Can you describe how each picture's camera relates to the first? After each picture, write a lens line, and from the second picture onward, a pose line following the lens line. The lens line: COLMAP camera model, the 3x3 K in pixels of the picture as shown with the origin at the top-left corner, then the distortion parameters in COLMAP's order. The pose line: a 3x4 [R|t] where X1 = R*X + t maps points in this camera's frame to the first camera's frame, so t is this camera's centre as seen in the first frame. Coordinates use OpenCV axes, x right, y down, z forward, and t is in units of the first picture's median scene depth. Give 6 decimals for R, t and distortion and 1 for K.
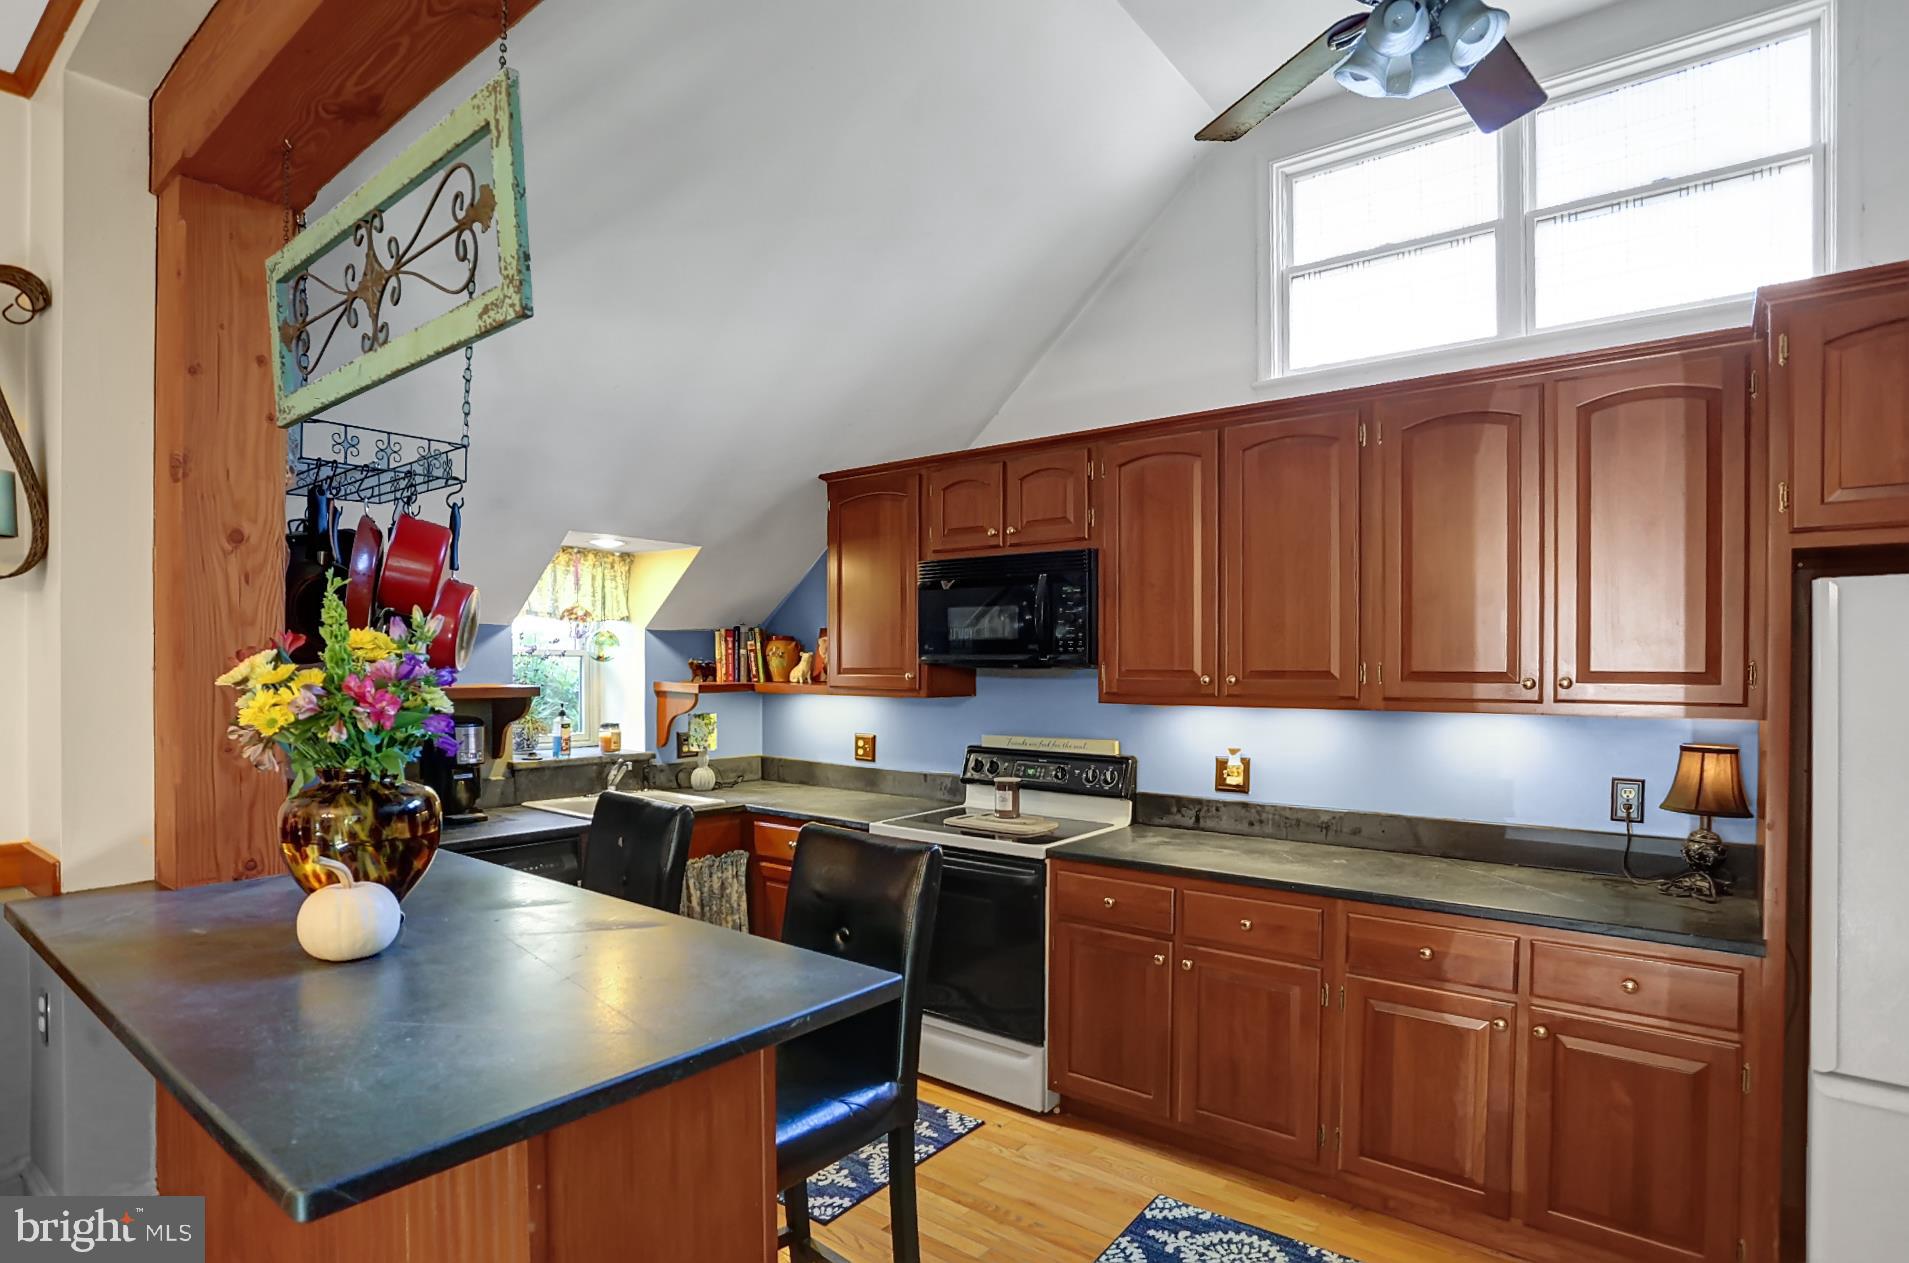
lens RADIAL K [[974.4, 0, 954.1], [0, 974.4, 675.8], [0, 0, 1]] dist [-0.056974, 0.001165]
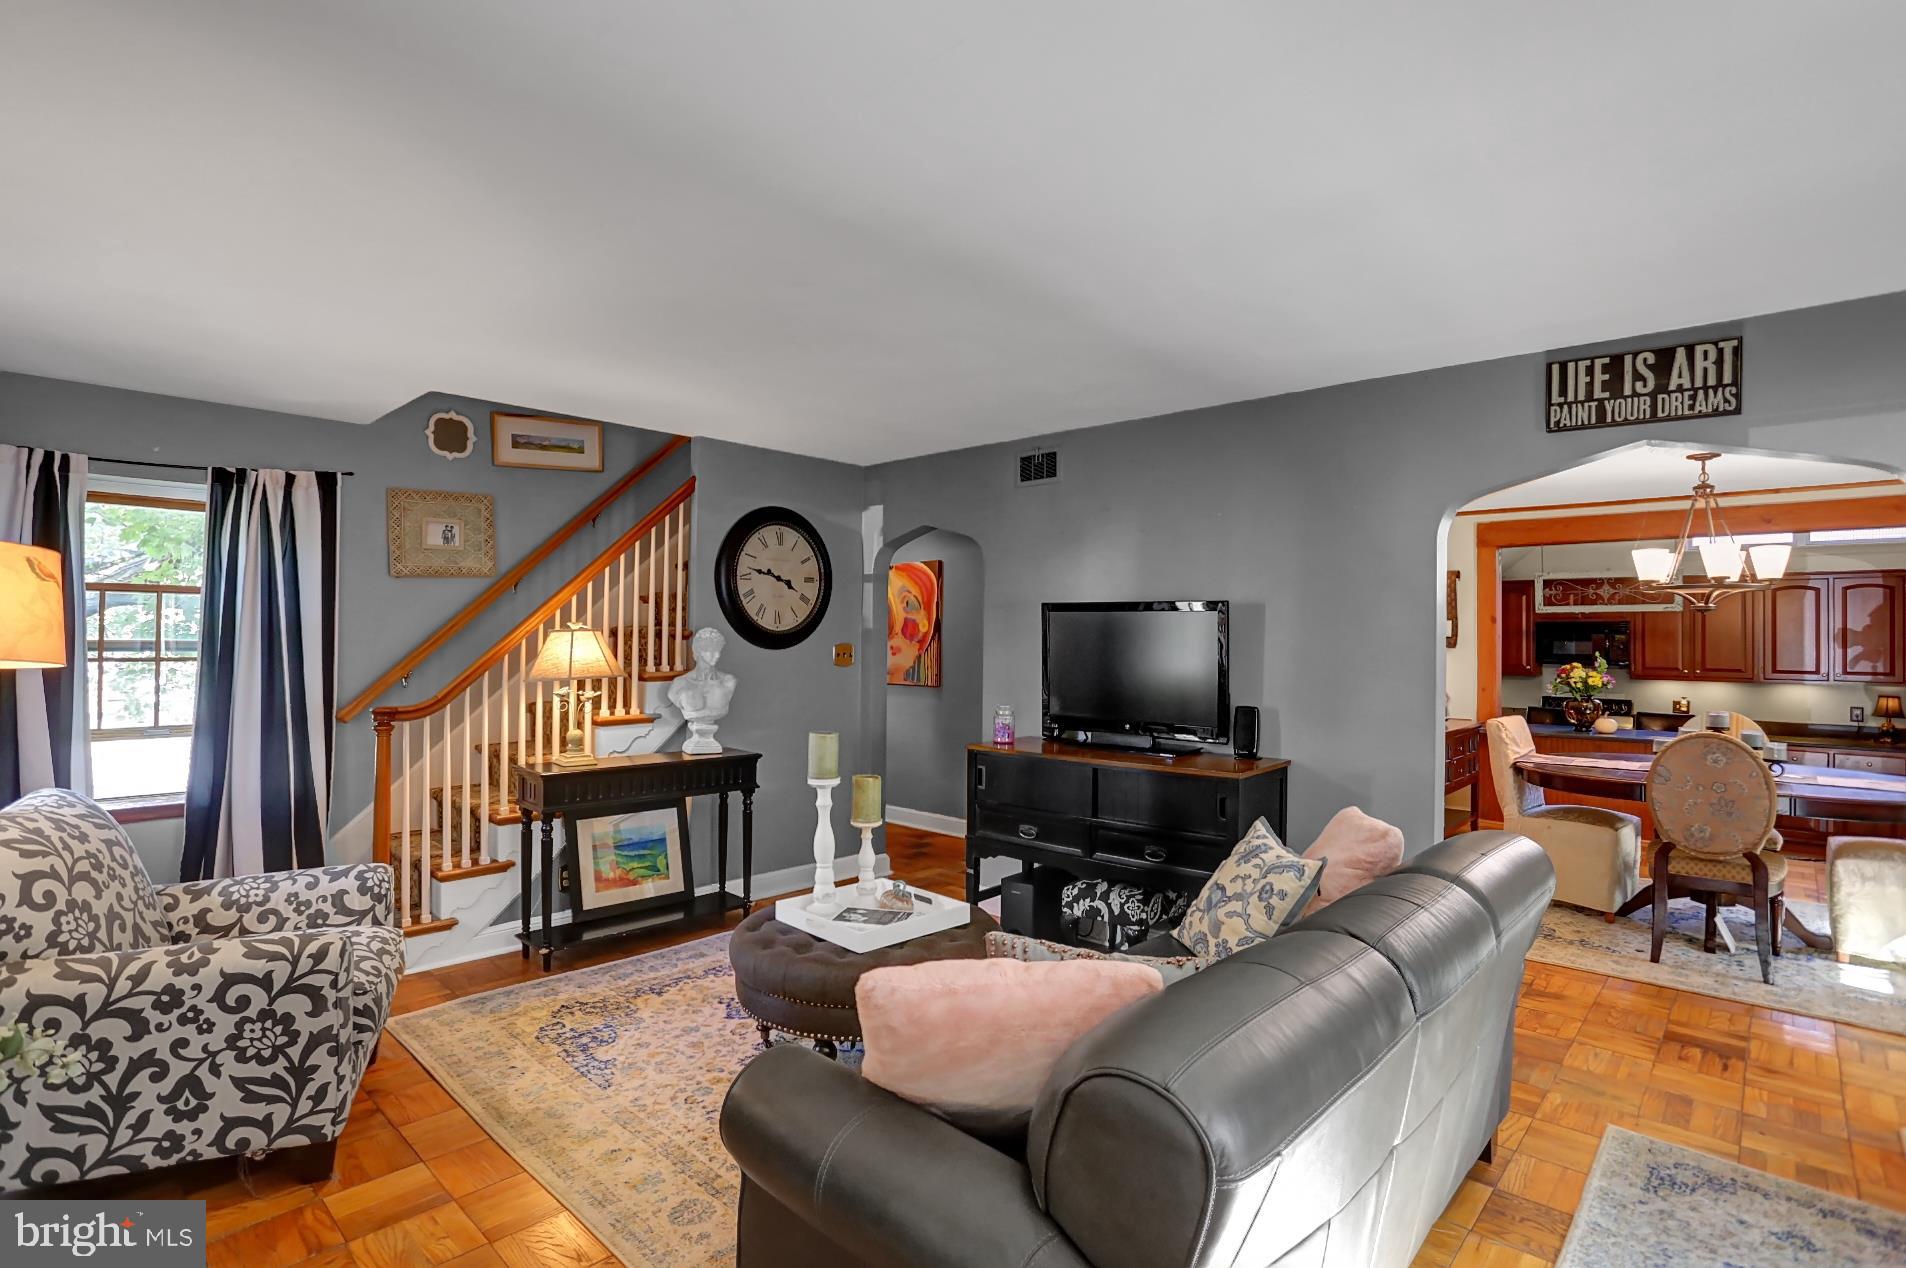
lens RADIAL K [[927.0, 0, 946.8], [0, 927.0, 623.2], [0, 0, 1]] dist [-0.055575, 0.021488]
pose [[0.997132, 0.002080, -0.075653, -1.401530], [-0.003959, 0.999687, -0.024701, -0.051920], [0.075578, 0.024930, 0.996828, -1.470624]]
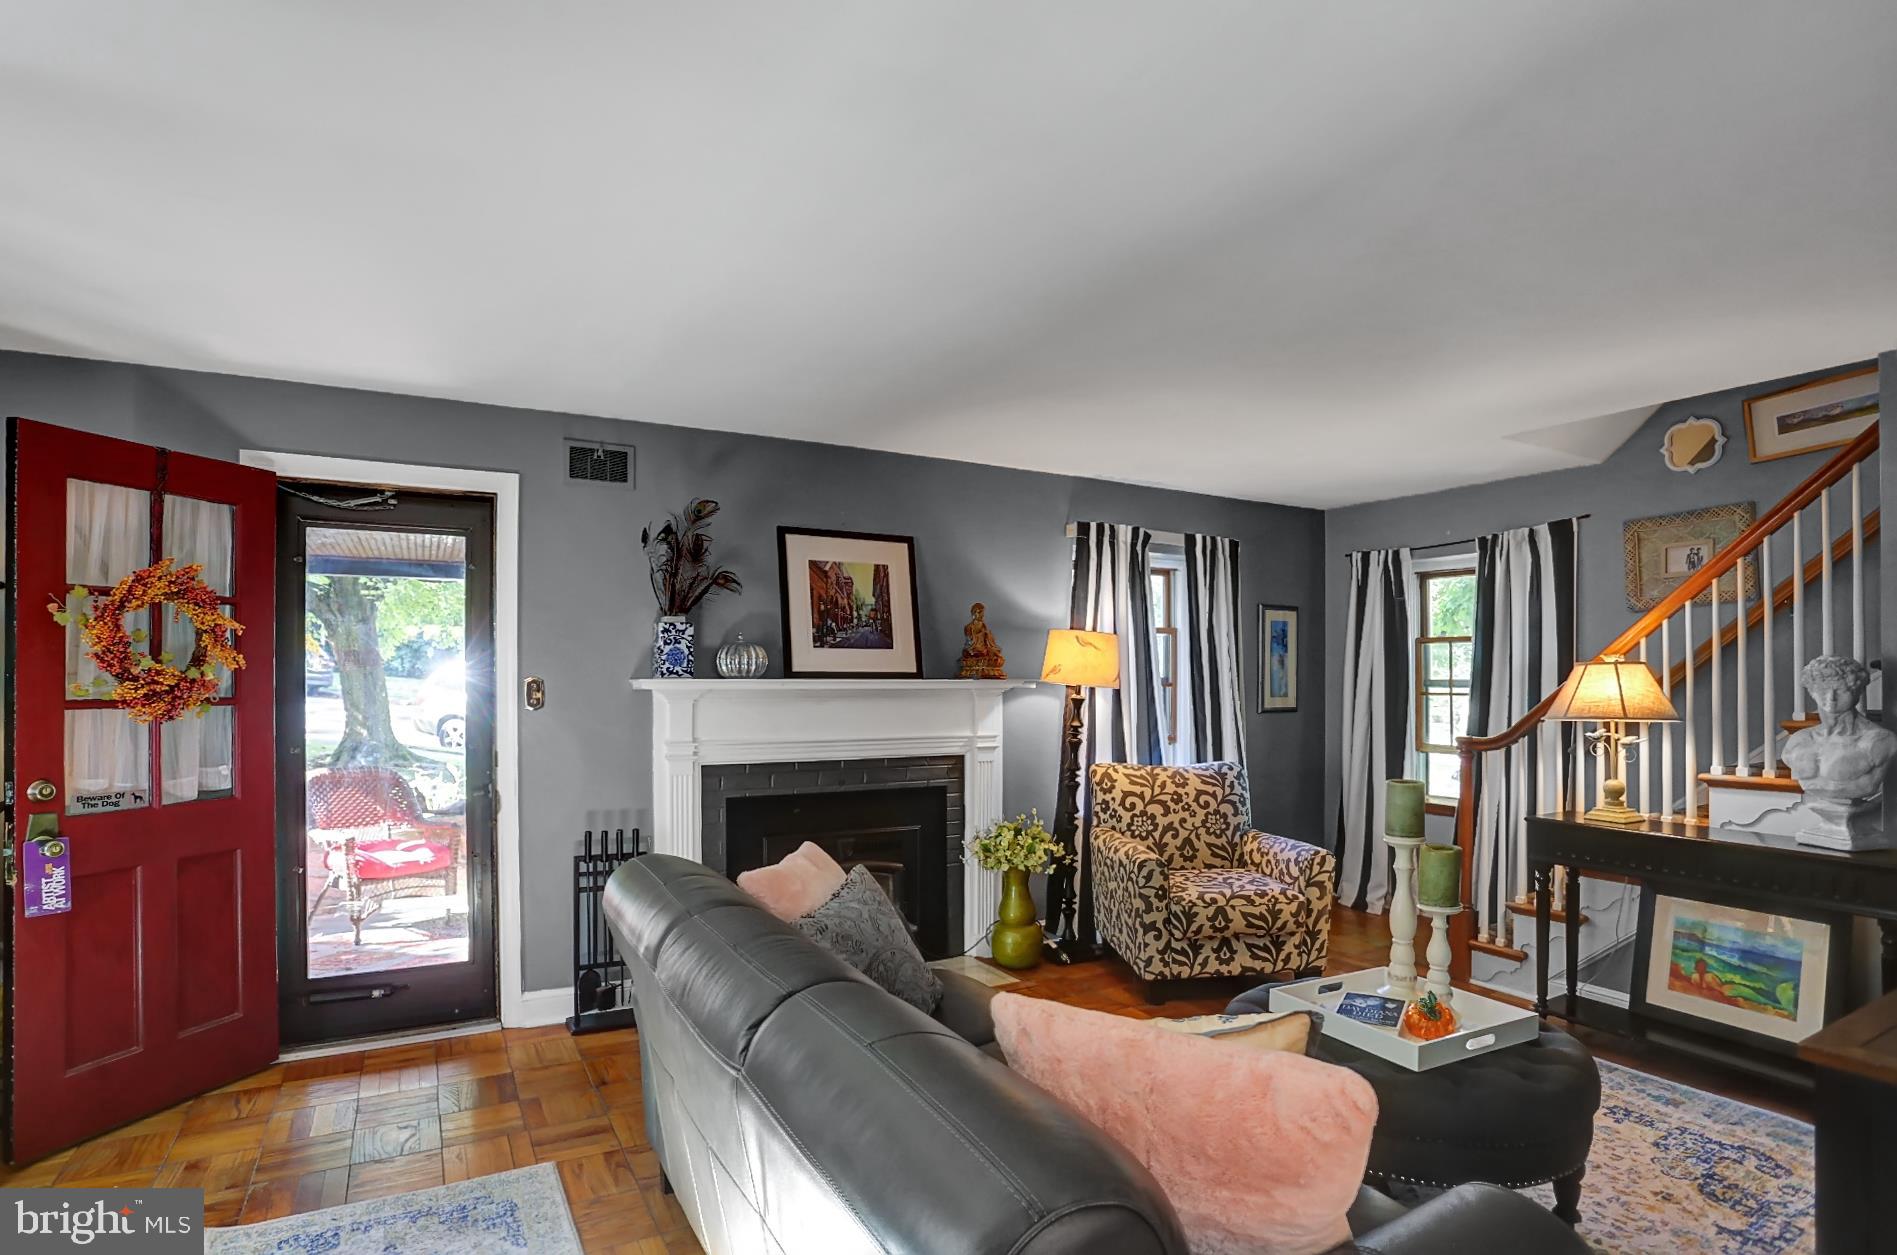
lens RADIAL K [[968.3, 0, 948.1], [0, 968.3, 671.5], [0, 0, 1]] dist [-0.056974, 0.001165]
pose [[-0.376089, -0.011349, -0.926514, -0.793019], [-0.012549, 0.999896, -0.007154, -0.045530], [0.926499, 0.008937, -0.376192, -0.685040]]
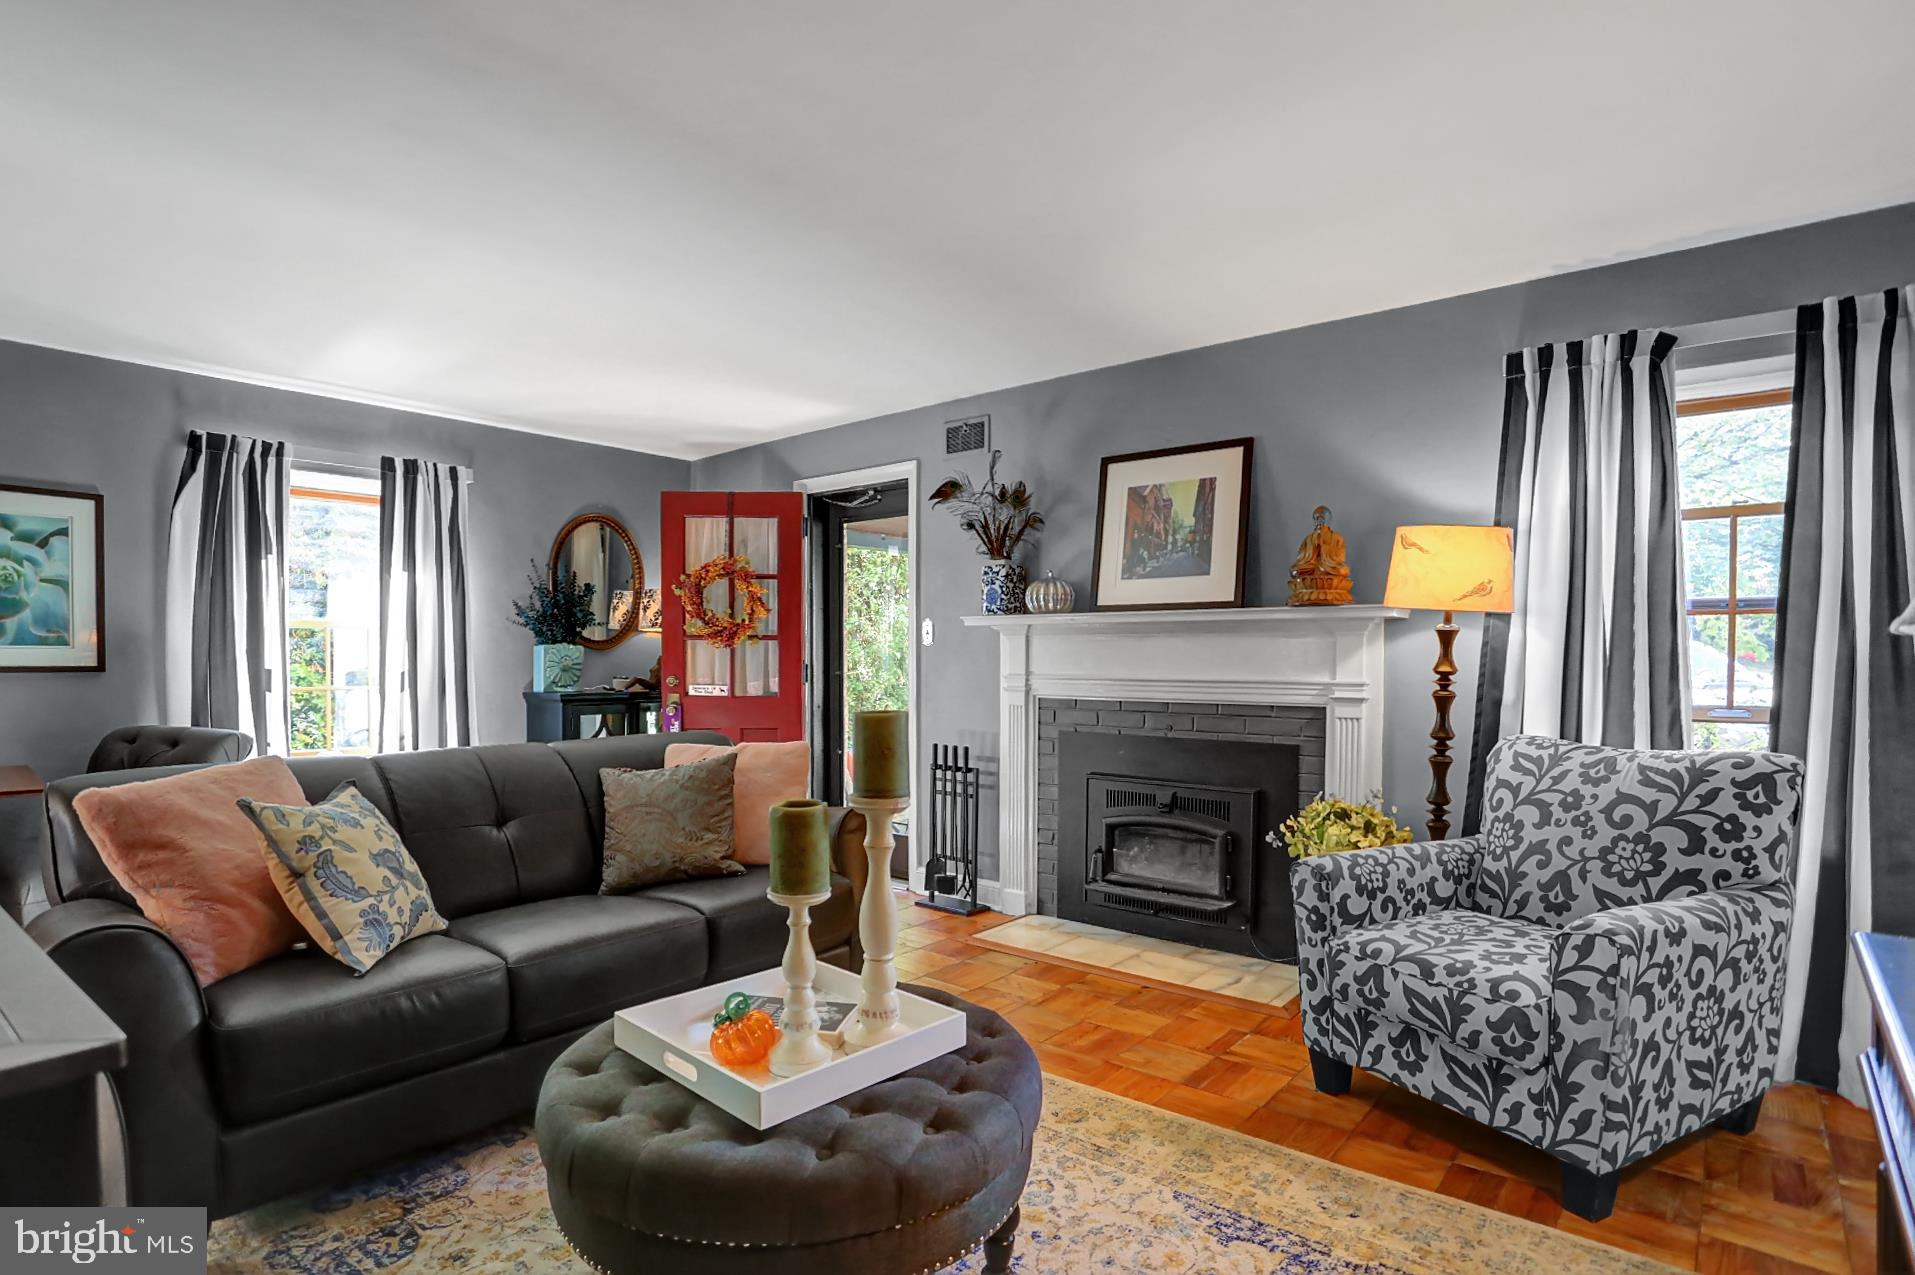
lens RADIAL K [[980.1, 0, 959.3], [0, 980.1, 665.2], [0, 0, 1]] dist [-0.078114, 0.044465]
pose [[-0.999762, -0.005838, 0.021010, -1.631344], [-0.005417, 0.999784, 0.020053, -0.005622], [-0.021123, 0.019934, -0.999578, -0.168998]]
